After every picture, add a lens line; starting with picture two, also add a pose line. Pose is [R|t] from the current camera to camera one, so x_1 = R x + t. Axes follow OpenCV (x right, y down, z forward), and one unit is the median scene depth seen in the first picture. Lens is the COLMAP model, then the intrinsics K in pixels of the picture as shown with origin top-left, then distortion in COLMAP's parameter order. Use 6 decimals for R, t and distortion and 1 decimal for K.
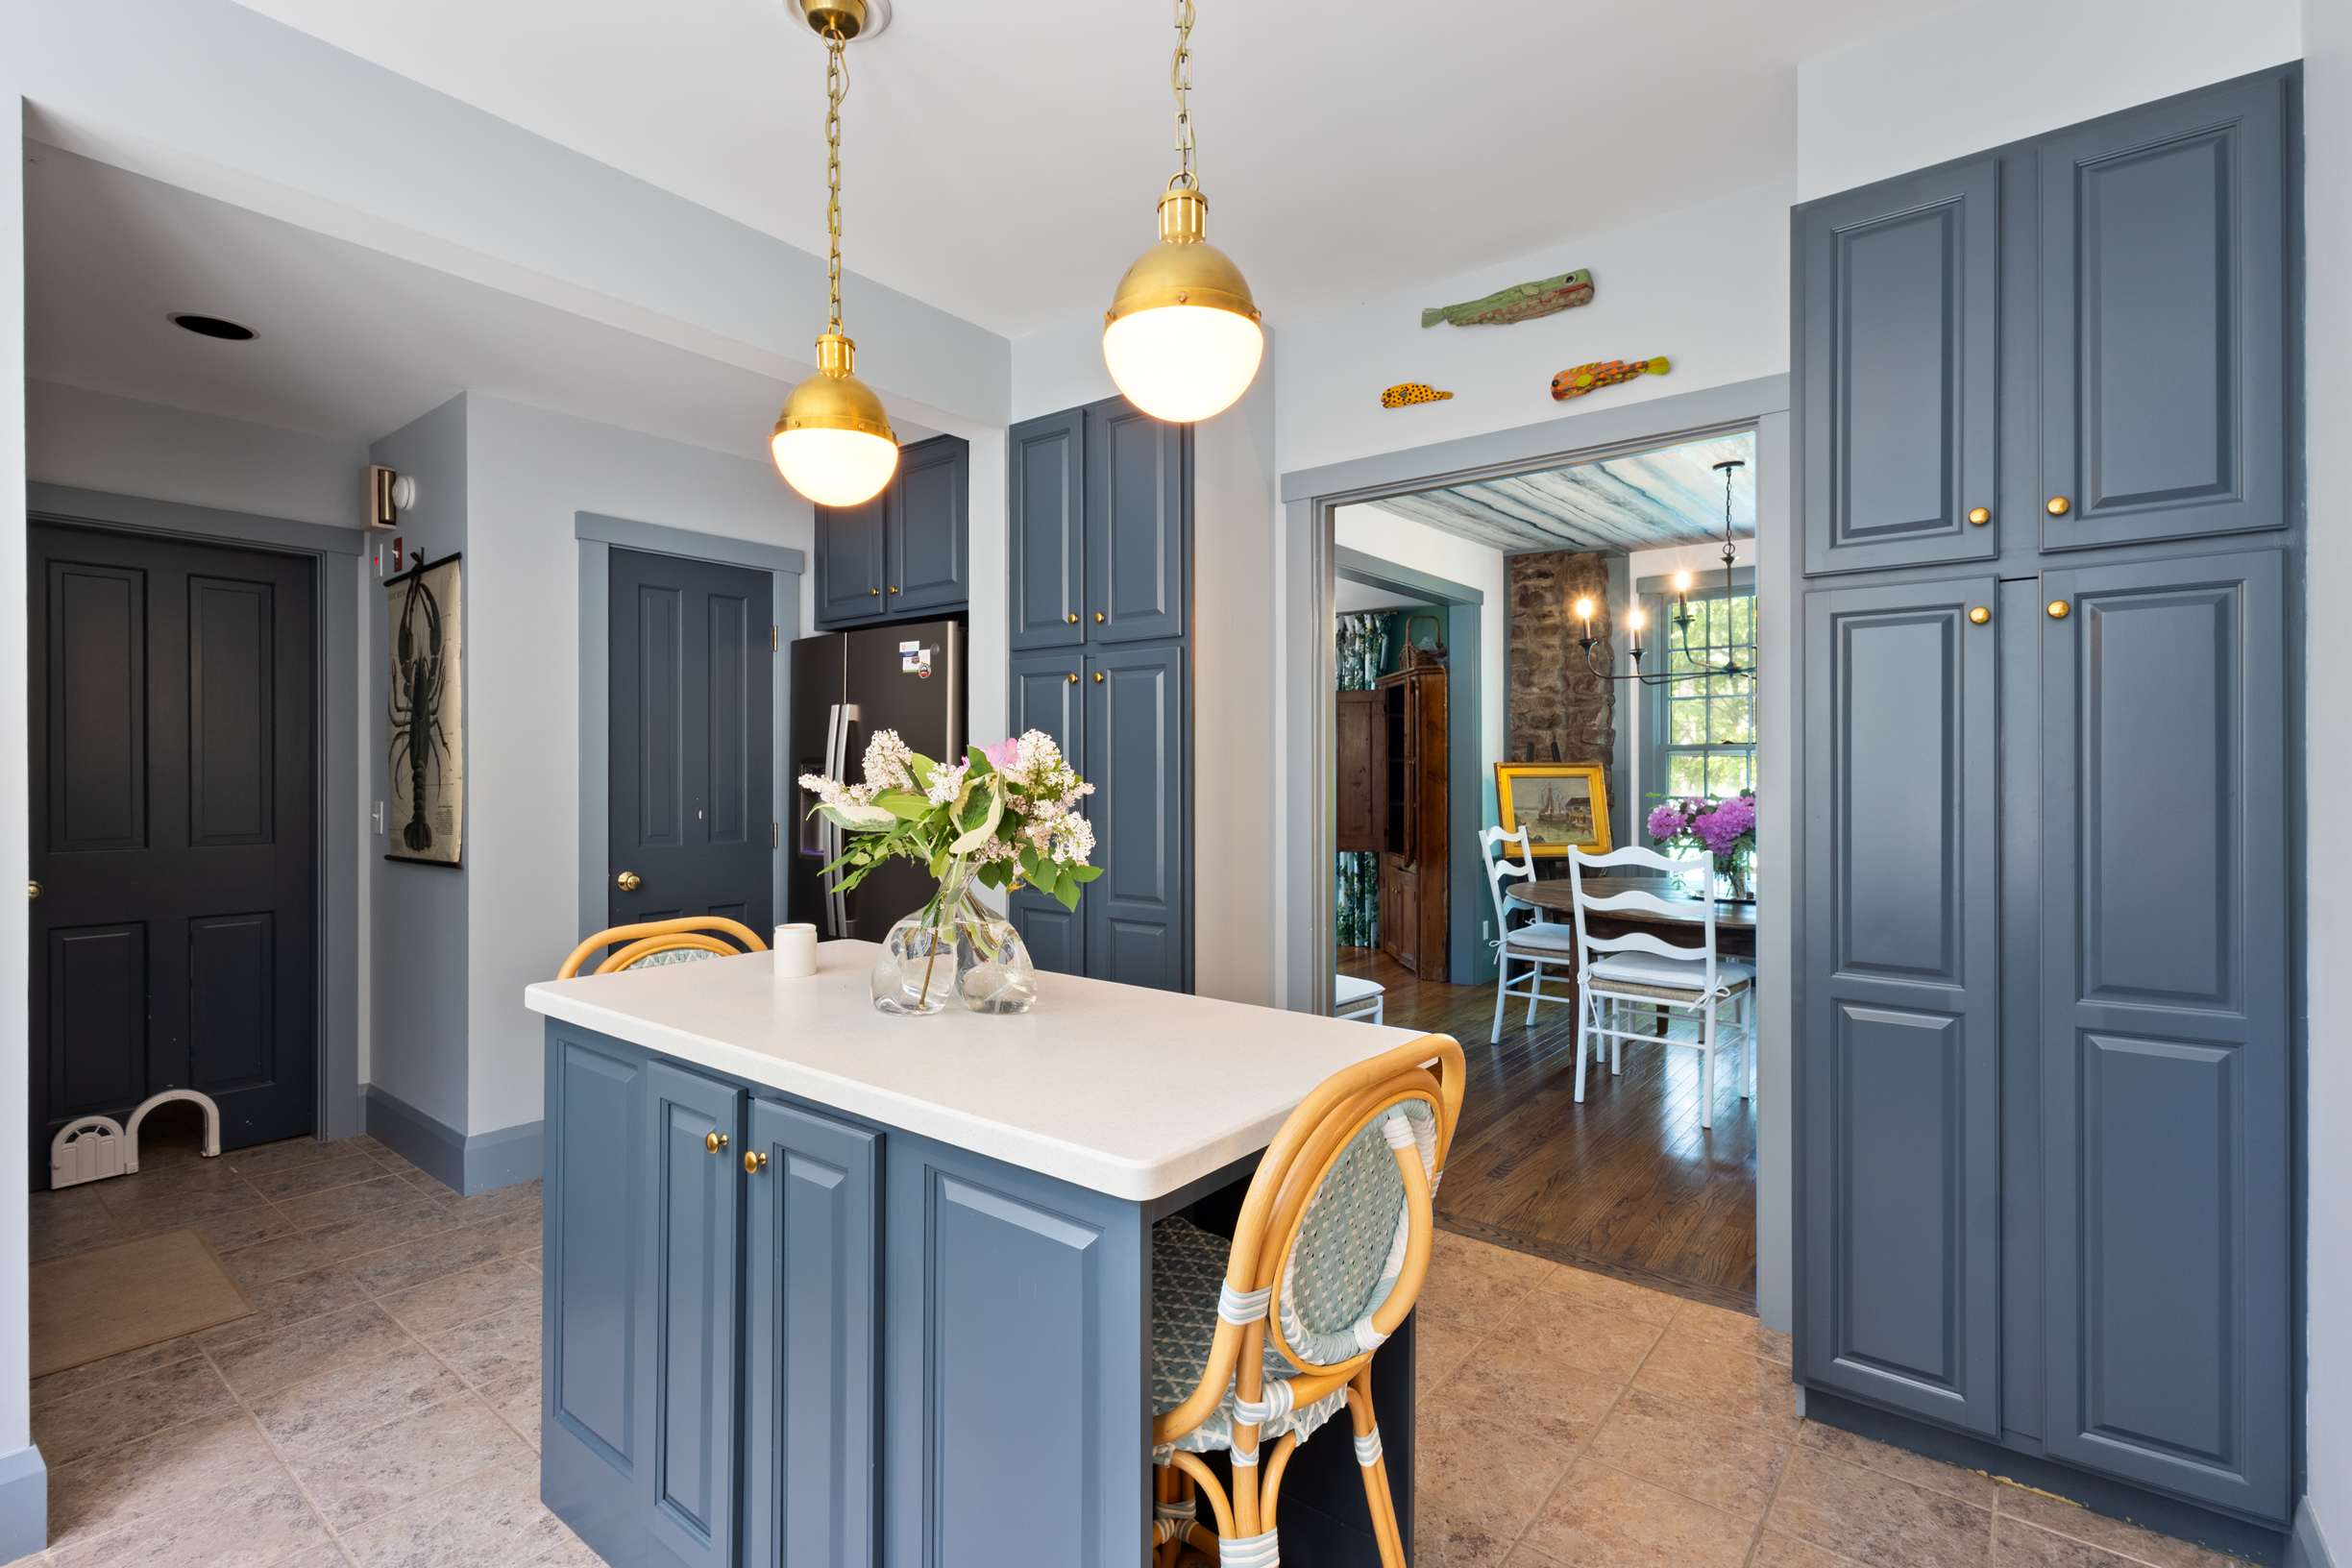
lens RADIAL K [[1081.6, 0, 1167.2], [0, 1081.6, 776.5], [0, 0, 1]] dist [0.009145, -0.002315]
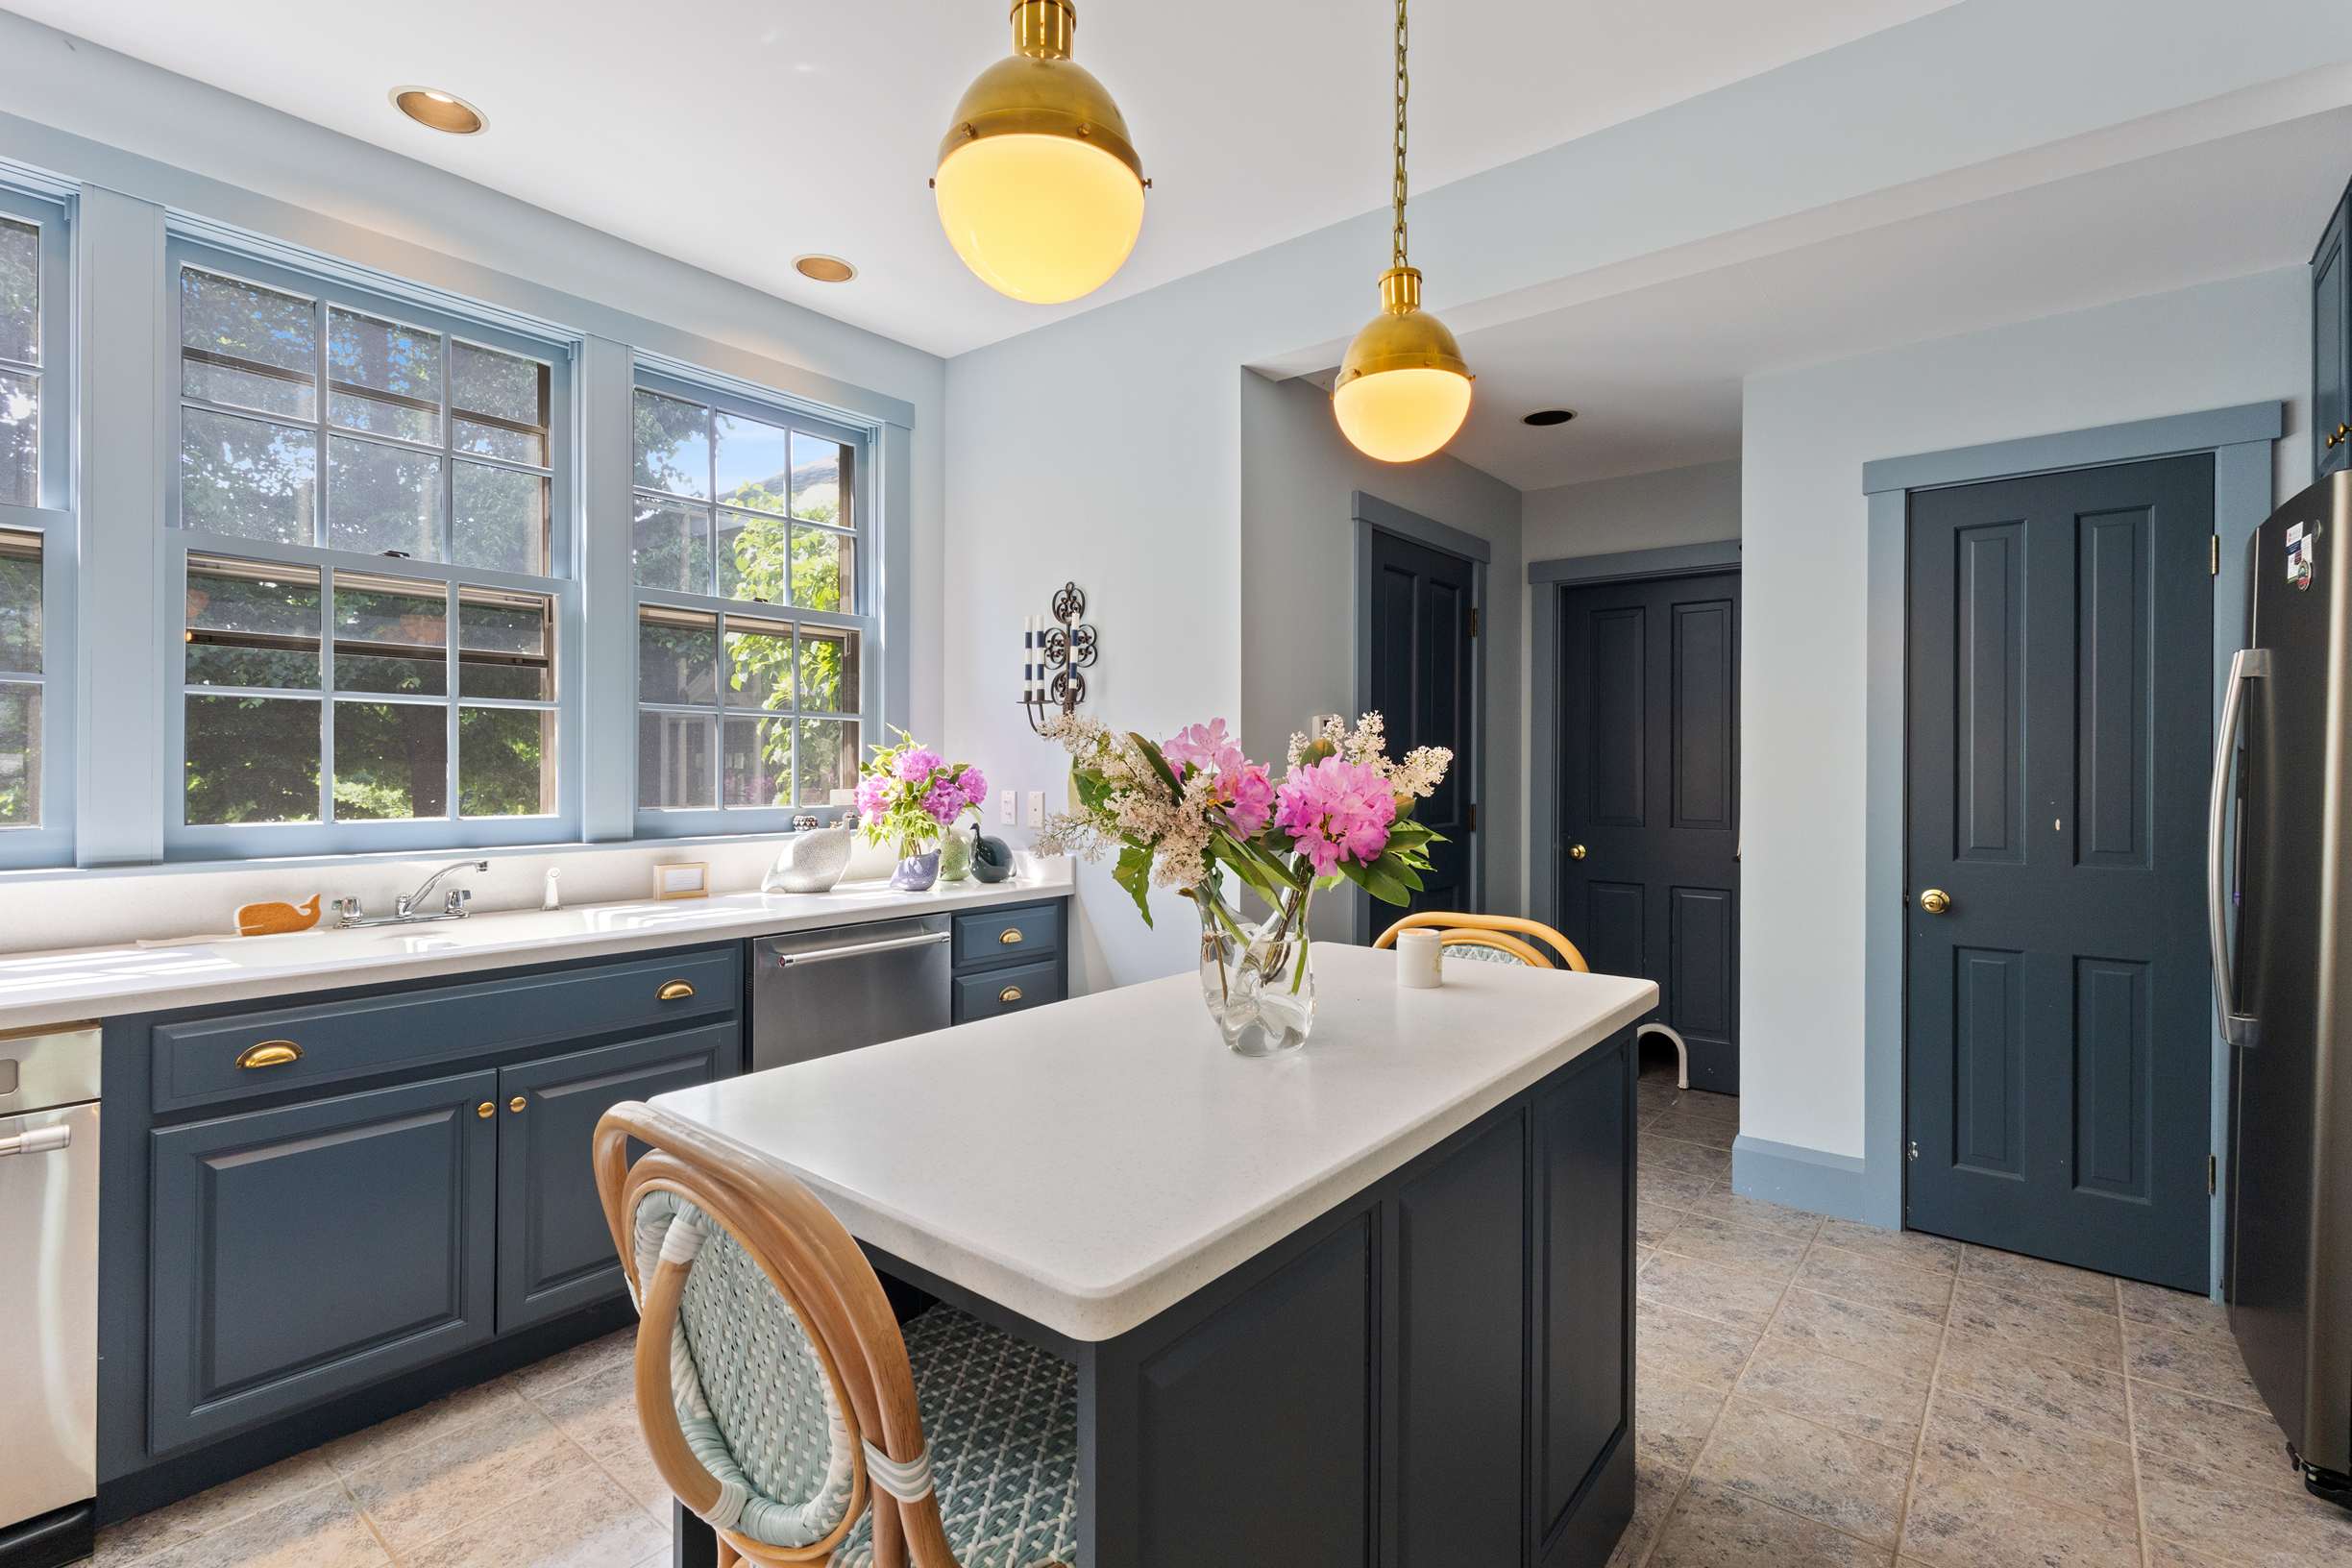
lens RADIAL K [[1081.6, 0, 1173.1], [0, 1081.6, 777.4], [0, 0, 1]] dist [0.009145, -0.002315]
pose [[-0.006346, 0.008291, -0.999945, 0.357545], [-0.004528, 0.999955, 0.008320, 0.000504], [0.999970, 0.004581, -0.006308, 0.502123]]
